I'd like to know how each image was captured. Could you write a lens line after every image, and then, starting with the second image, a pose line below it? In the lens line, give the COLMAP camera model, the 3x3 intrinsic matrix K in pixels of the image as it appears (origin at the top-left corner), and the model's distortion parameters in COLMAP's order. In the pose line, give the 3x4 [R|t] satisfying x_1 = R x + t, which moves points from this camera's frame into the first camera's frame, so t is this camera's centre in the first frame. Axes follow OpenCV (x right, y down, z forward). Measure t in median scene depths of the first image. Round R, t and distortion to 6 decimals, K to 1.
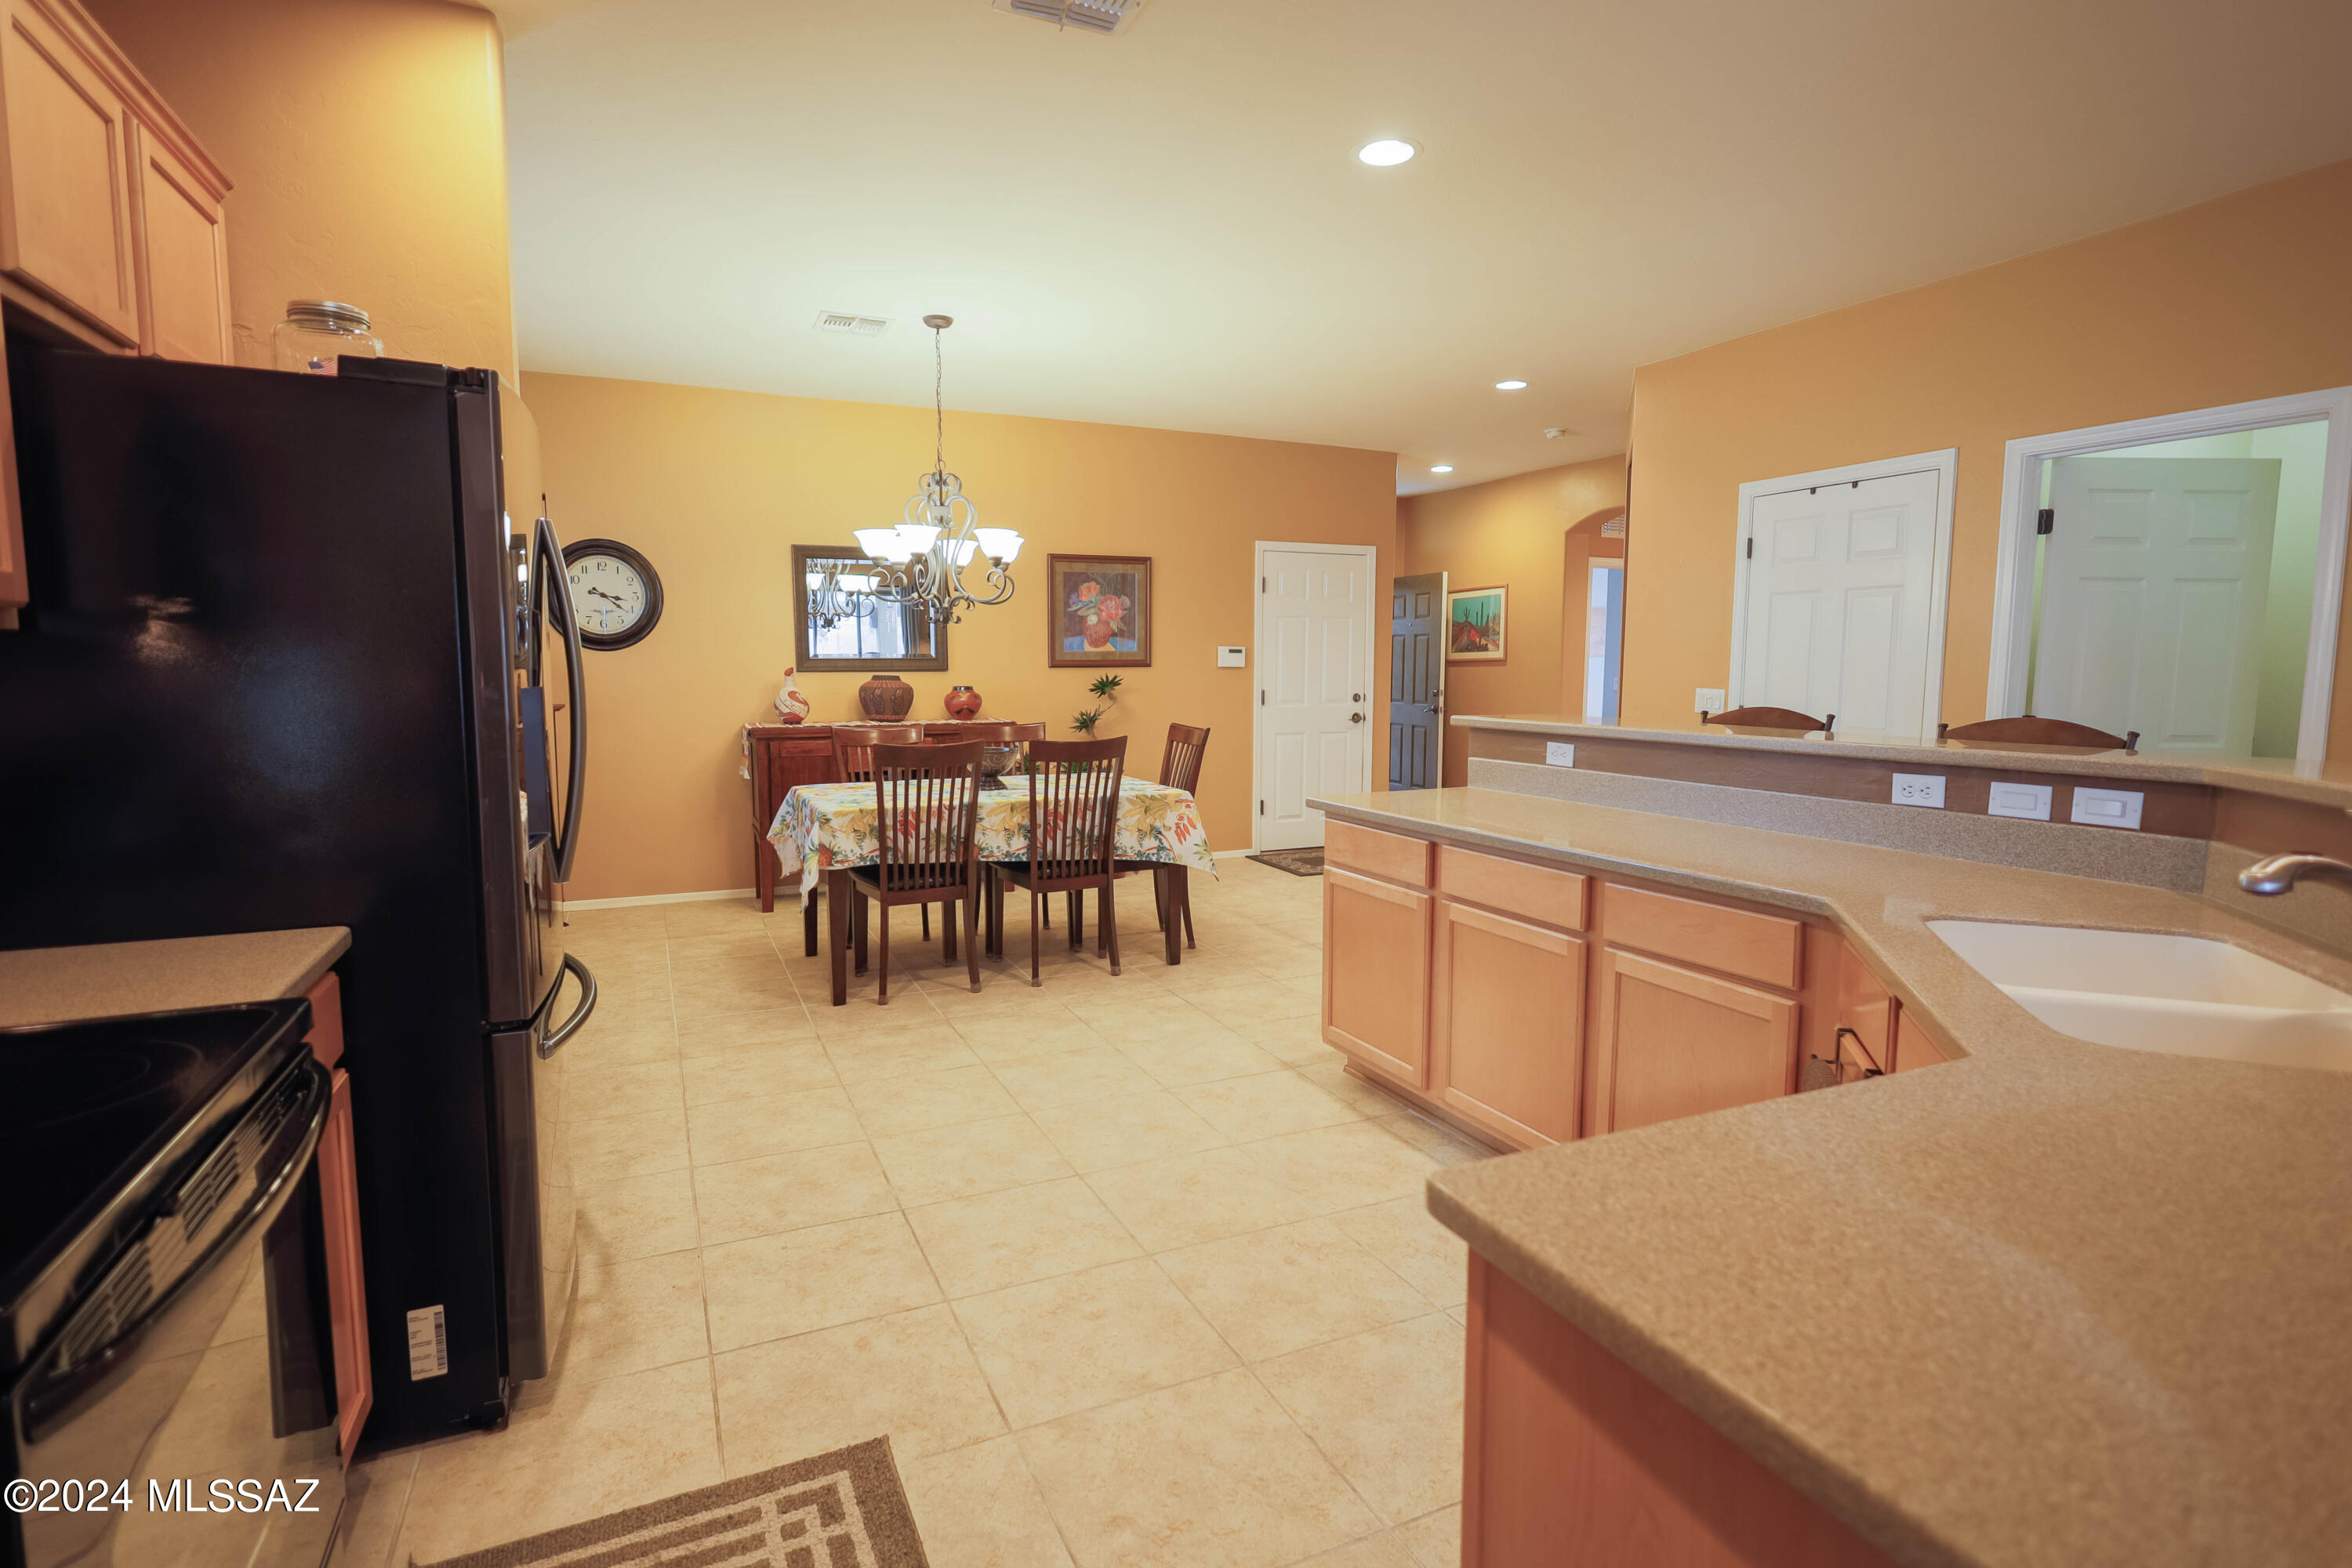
lens RADIAL K [[1156.7, 0, 1184.6], [0, 1156.7, 801.3], [0, 0, 1]] dist [-0.002049, 0.004245]
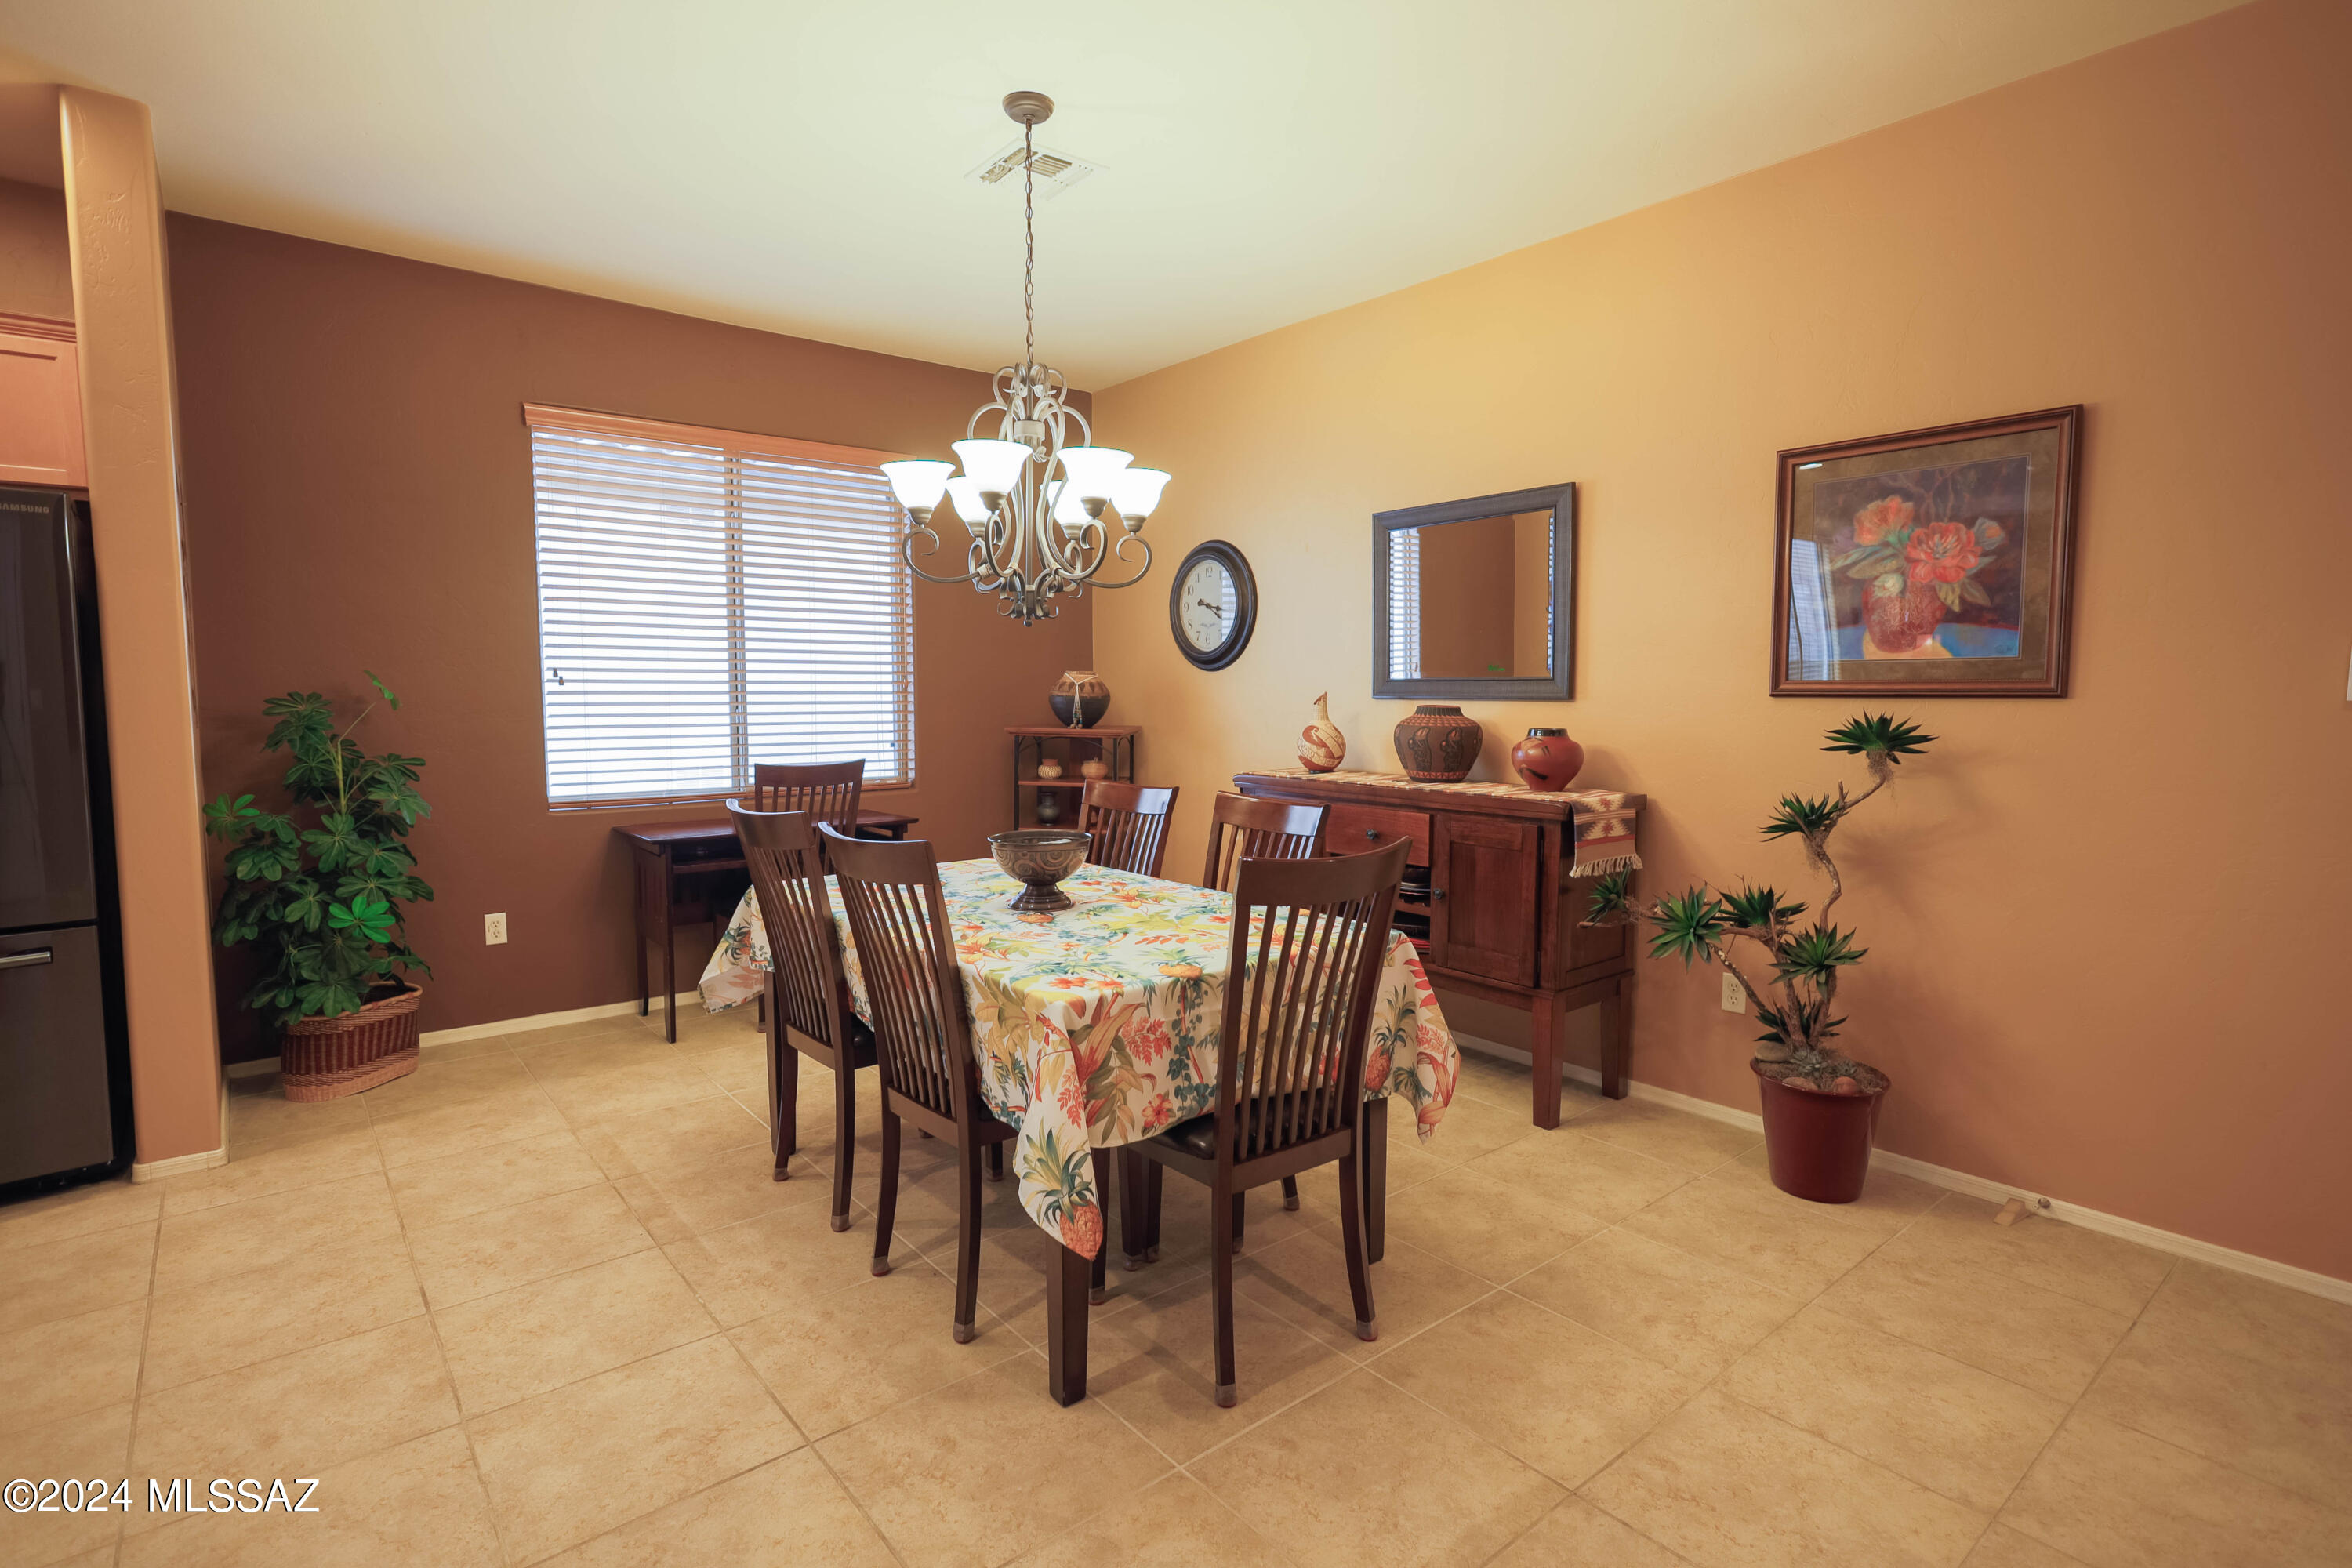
lens RADIAL K [[1156.7, 0, 1192.0], [0, 1156.7, 788.0], [0, 0, 1]] dist [-0.002049, 0.004245]
pose [[0.241408, 0.087659, -0.966456, 0.550908], [-0.118192, 0.991154, 0.060376, -0.156079], [0.963199, 0.099652, 0.249633, 1.299162]]
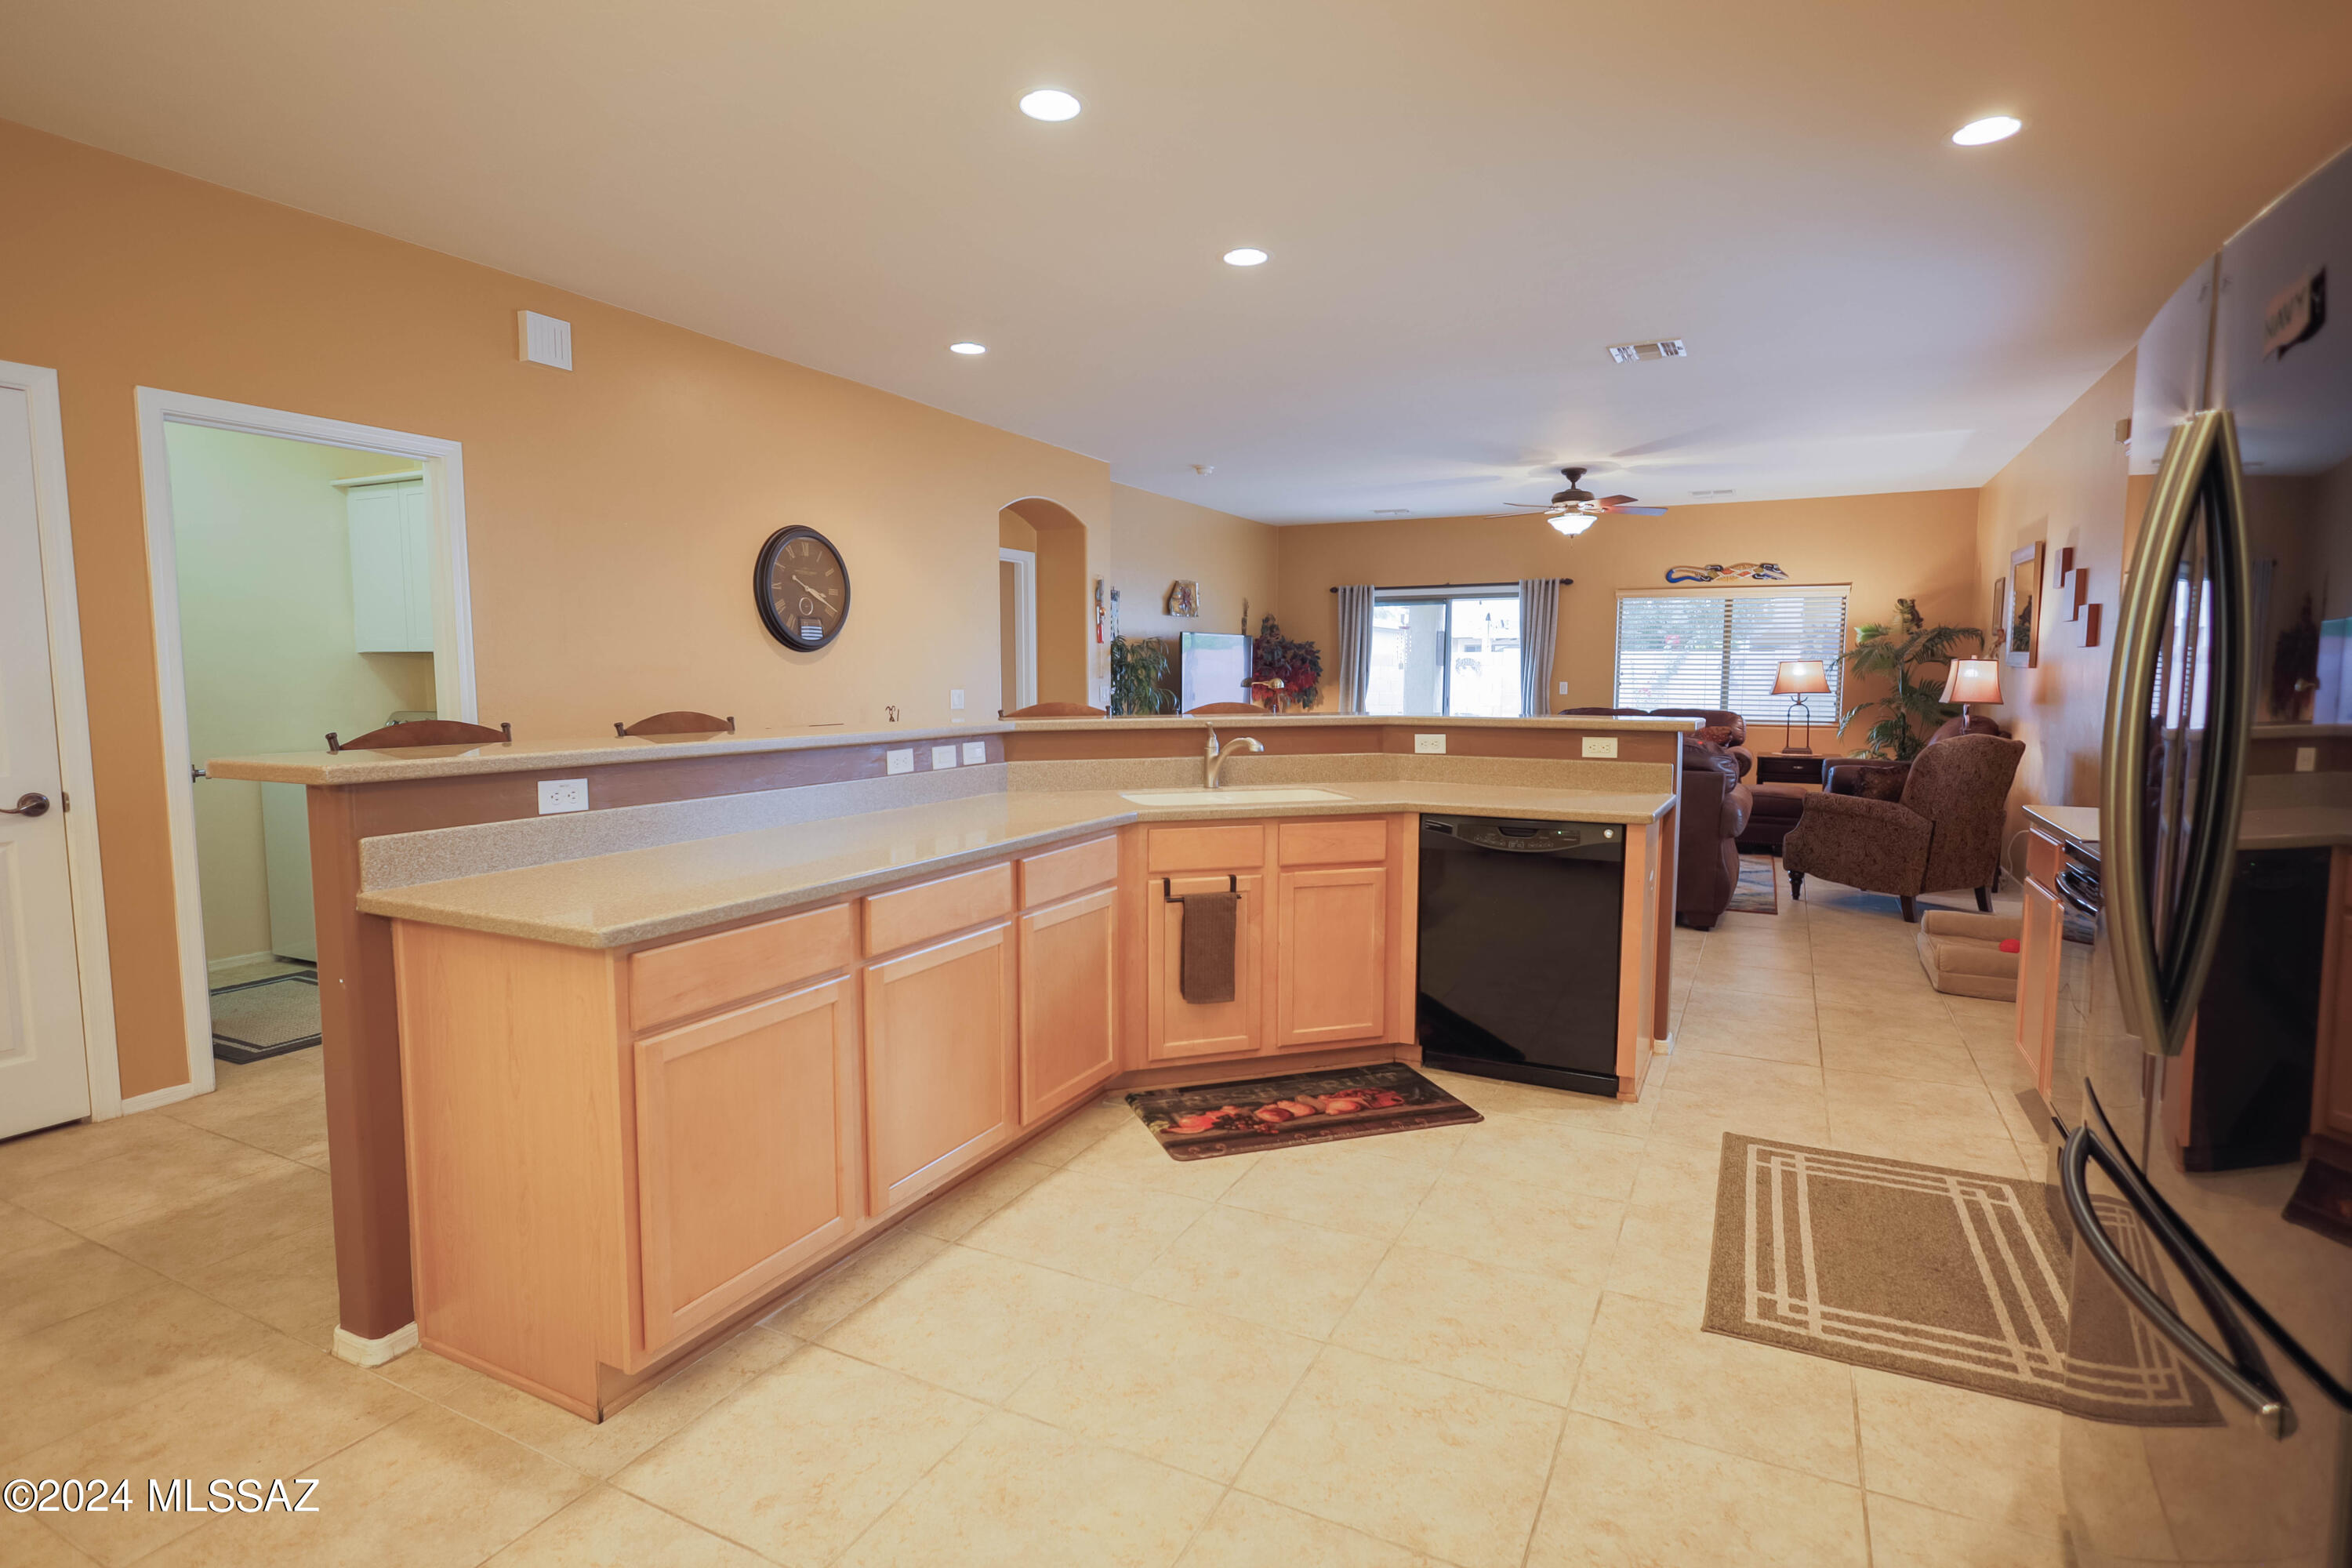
lens RADIAL K [[1156.7, 0, 1182.3], [0, 1156.7, 823.1], [0, 0, 1]] dist [-0.002049, 0.004245]
pose [[-0.608110, -0.107294, 0.786569, -0.444069], [0.092146, 0.974587, 0.204181, -0.131052], [-0.788487, 0.196644, -0.582769, 1.103712]]
